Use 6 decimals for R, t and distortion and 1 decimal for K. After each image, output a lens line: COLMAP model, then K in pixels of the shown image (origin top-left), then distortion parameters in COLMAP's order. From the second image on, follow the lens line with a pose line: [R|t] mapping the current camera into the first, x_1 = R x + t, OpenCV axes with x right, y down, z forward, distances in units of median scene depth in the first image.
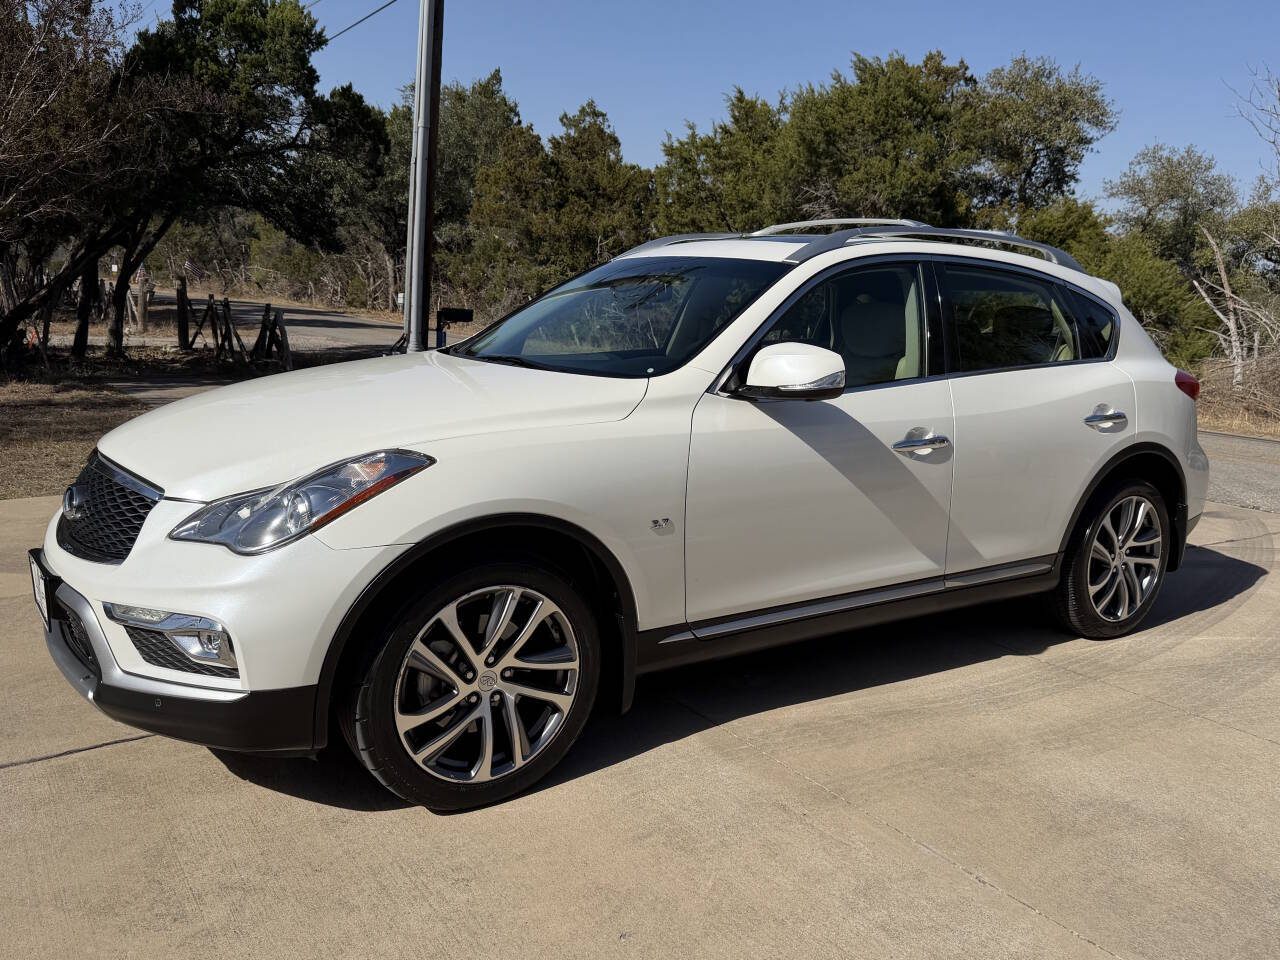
lens RADIAL K [[1073.8, 0, 642.4], [0, 1073.8, 483.0], [0, 0, 1]] dist [0.084010, -0.138672]
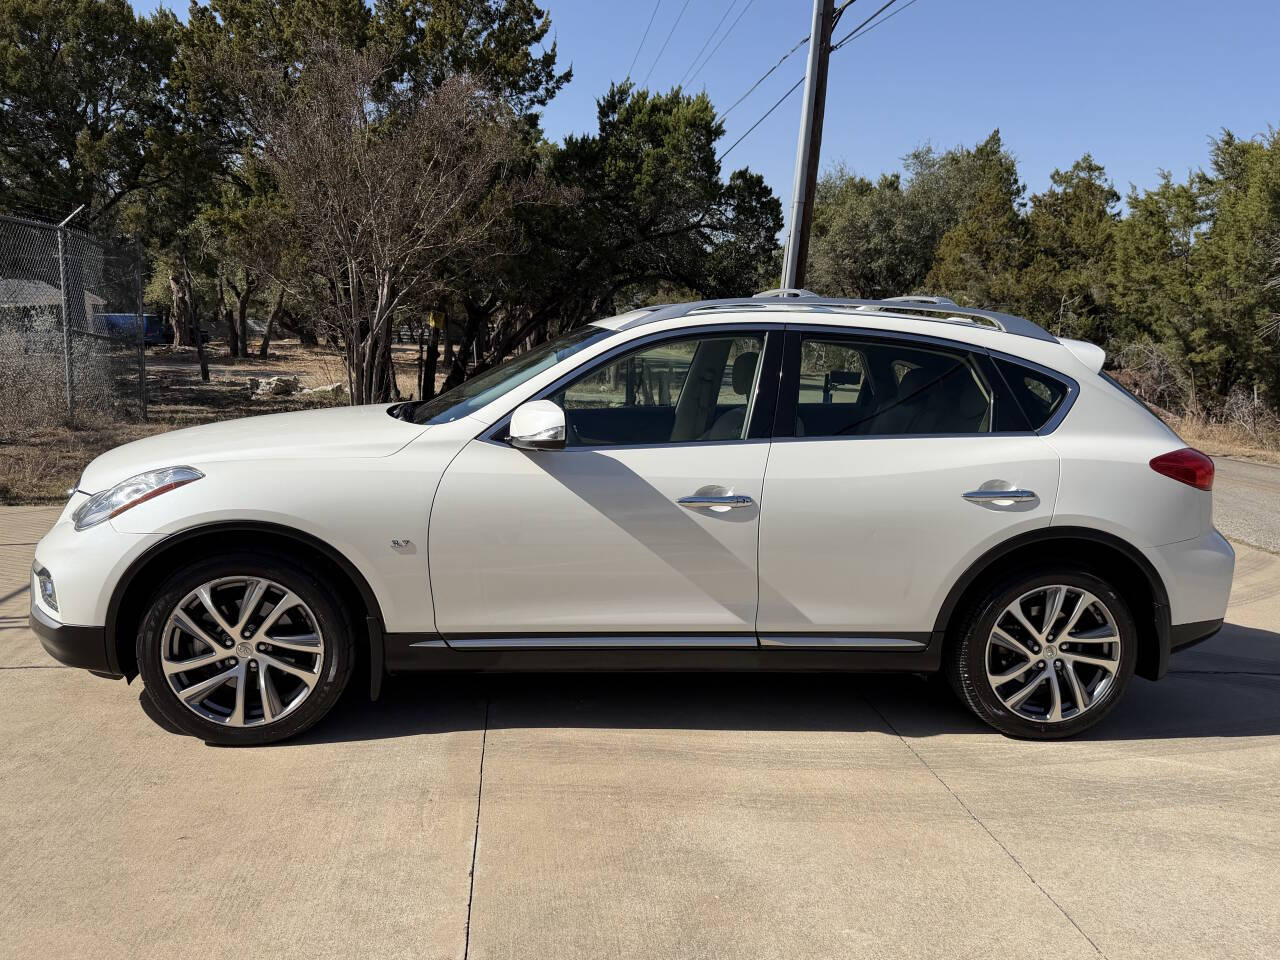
lens RADIAL K [[1073.8, 0, 633.6], [0, 1073.8, 479.7], [0, 0, 1]] dist [0.084010, -0.138672]
pose [[0.883212, 0.063179, -0.464698, 0.553097], [-0.090622, 0.995200, -0.036933, -0.009200], [0.460134, 0.074732, 0.884698, 0.027879]]
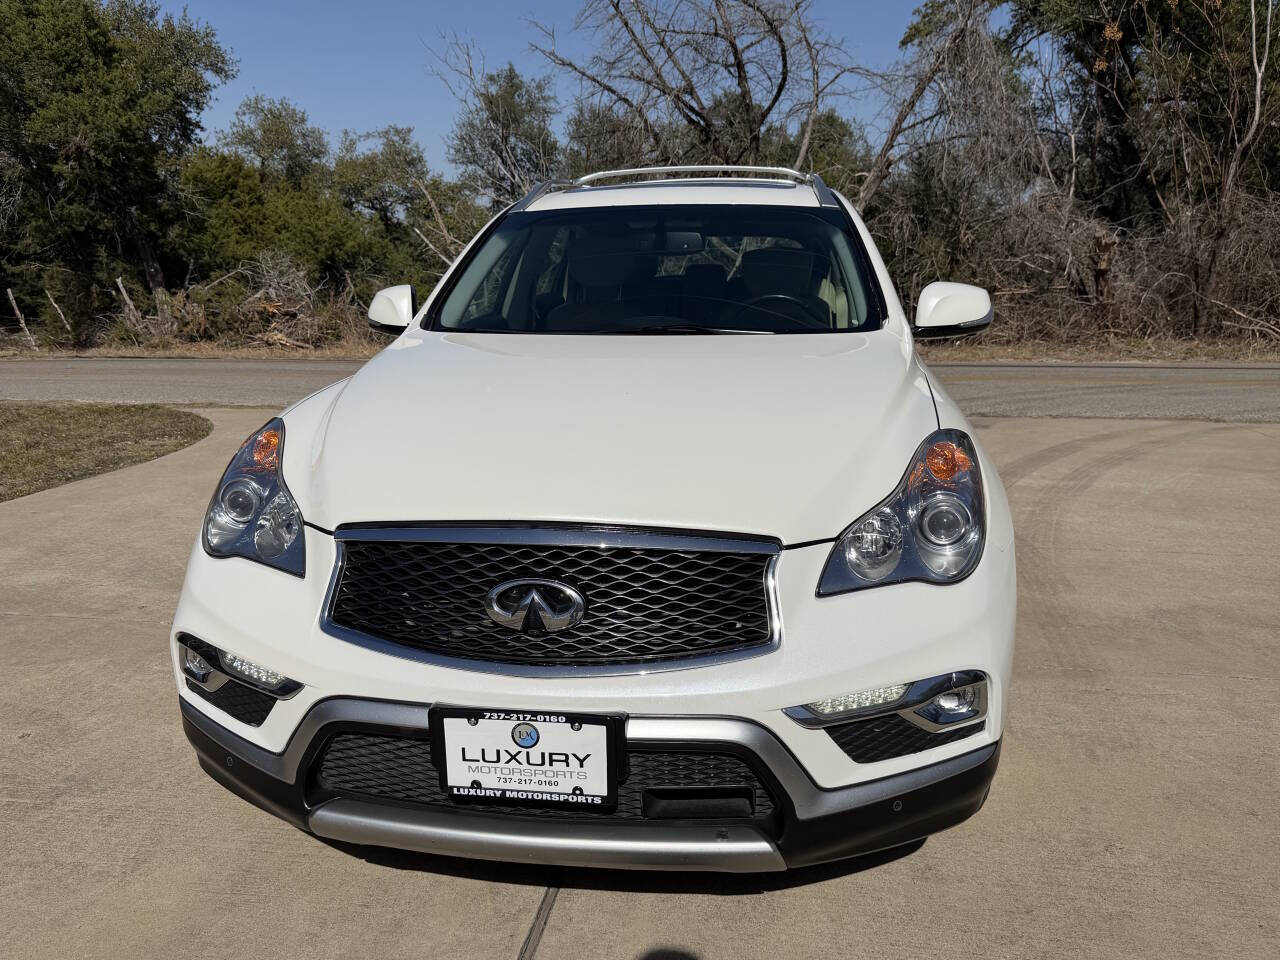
lens RADIAL K [[1073.8, 0, 630.1], [0, 1073.8, 483.2], [0, 0, 1]] dist [0.084010, -0.138672]
pose [[0.688422, -0.195304, 0.698521, -0.616379], [0.164783, 0.979996, 0.111602, -0.077492], [-0.706344, 0.038275, 0.706833, 0.342312]]
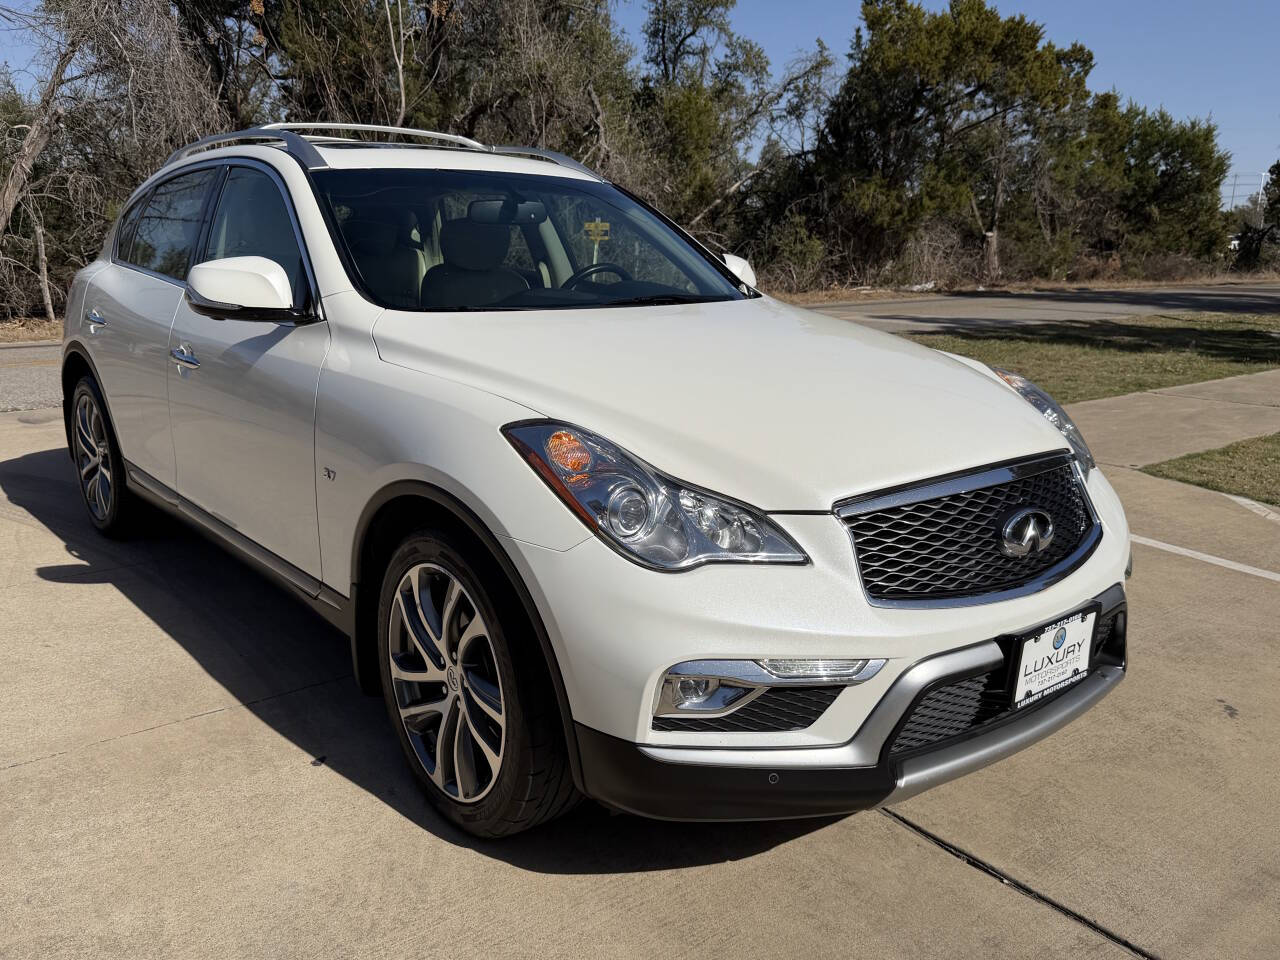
lens RADIAL K [[1073.8, 0, 634.1], [0, 1073.8, 483.1], [0, 0, 1]] dist [0.084010, -0.138672]
pose [[-0.076666, -0.273540, 0.958800, -0.813585], [0.165945, 0.944718, 0.282791, -0.181525], [-0.983150, 0.180788, -0.027035, 0.861136]]
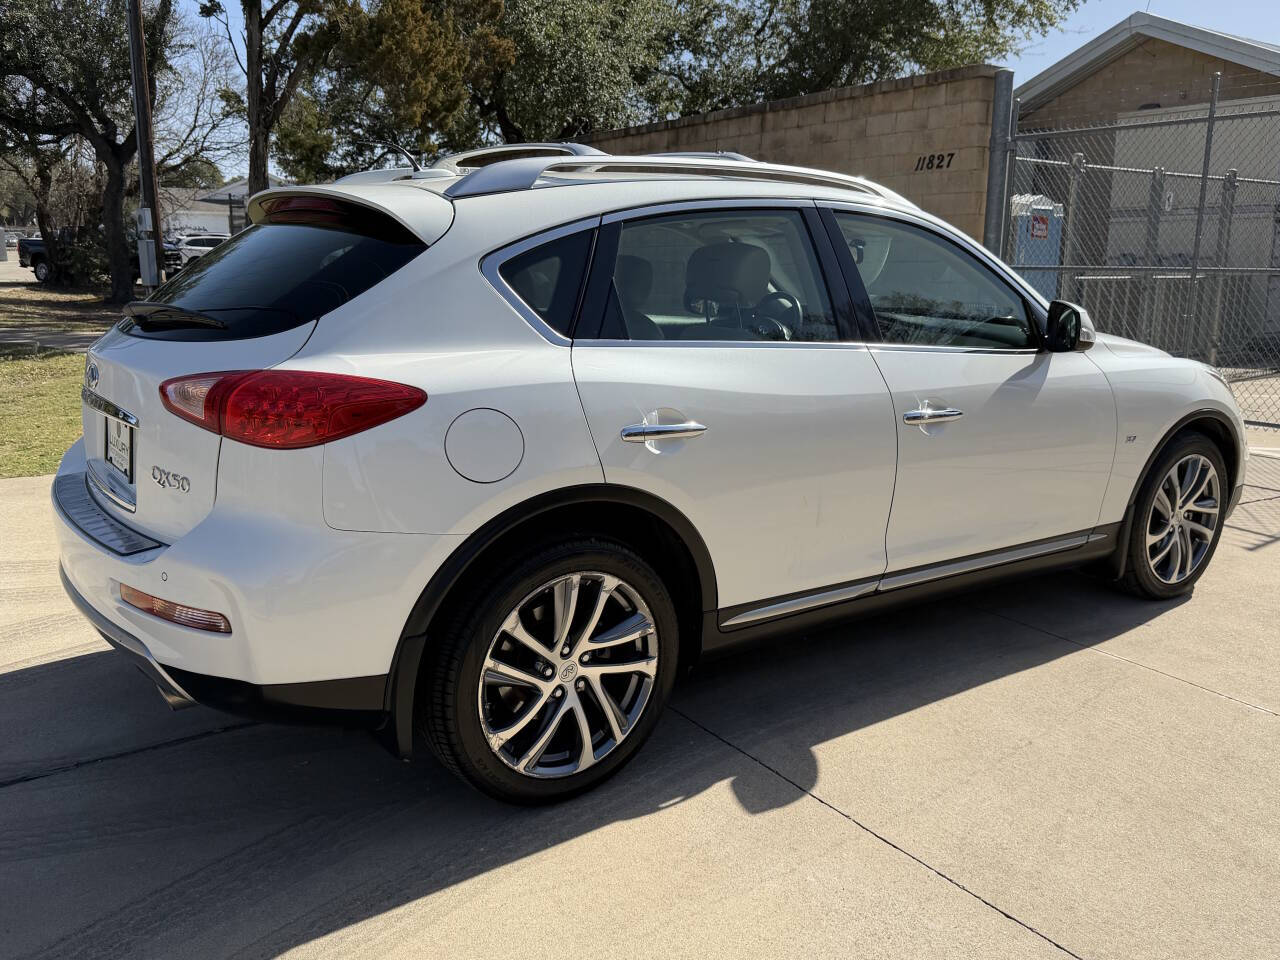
lens RADIAL K [[1073.1, 0, 644.4], [0, 1073.1, 475.9], [0, 0, 1]] dist [0.081979, -0.135449]
pose [[-0.997503, -0.058503, -0.039556, 0.212147], [-0.069267, 0.919650, 0.386583, -0.336512], [0.013761, 0.388358, -0.921406, 1.845861]]
